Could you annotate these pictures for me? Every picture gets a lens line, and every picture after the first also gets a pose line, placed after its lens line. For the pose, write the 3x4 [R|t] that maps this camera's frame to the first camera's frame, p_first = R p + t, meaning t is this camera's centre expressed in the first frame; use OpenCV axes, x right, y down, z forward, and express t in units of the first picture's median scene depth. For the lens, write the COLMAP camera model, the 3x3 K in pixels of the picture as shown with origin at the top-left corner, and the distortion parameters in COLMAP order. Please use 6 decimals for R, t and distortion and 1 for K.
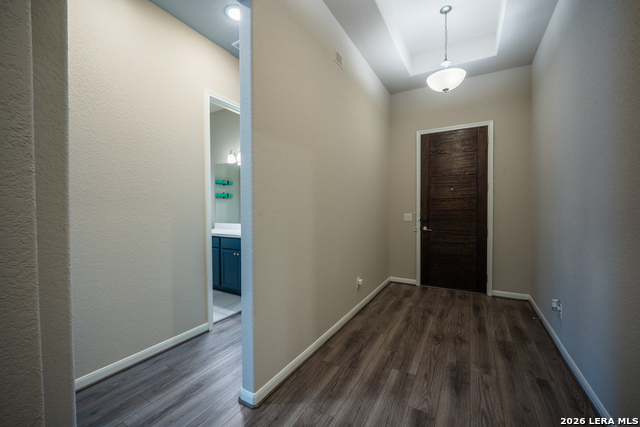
lens RADIAL K [[262.2, 0, 317.8], [0, 262.2, 214.1], [0, 0, 1]] dist [-0.011325, -0.000234]
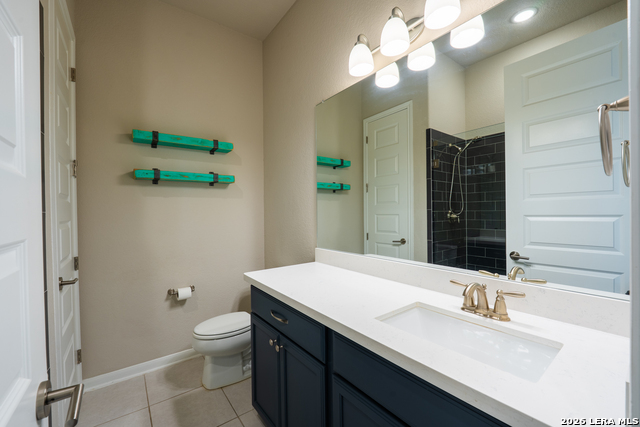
lens RADIAL K [[262.2, 0, 319.2], [0, 262.2, 212.0], [0, 0, 1]] dist [-0.011325, -0.000234]
pose [[0.925135, -0.009830, -0.379510, -0.192495], [0.009229, 0.999952, -0.003402, -0.022296], [0.379525, -0.000355, 0.925181, 0.515553]]
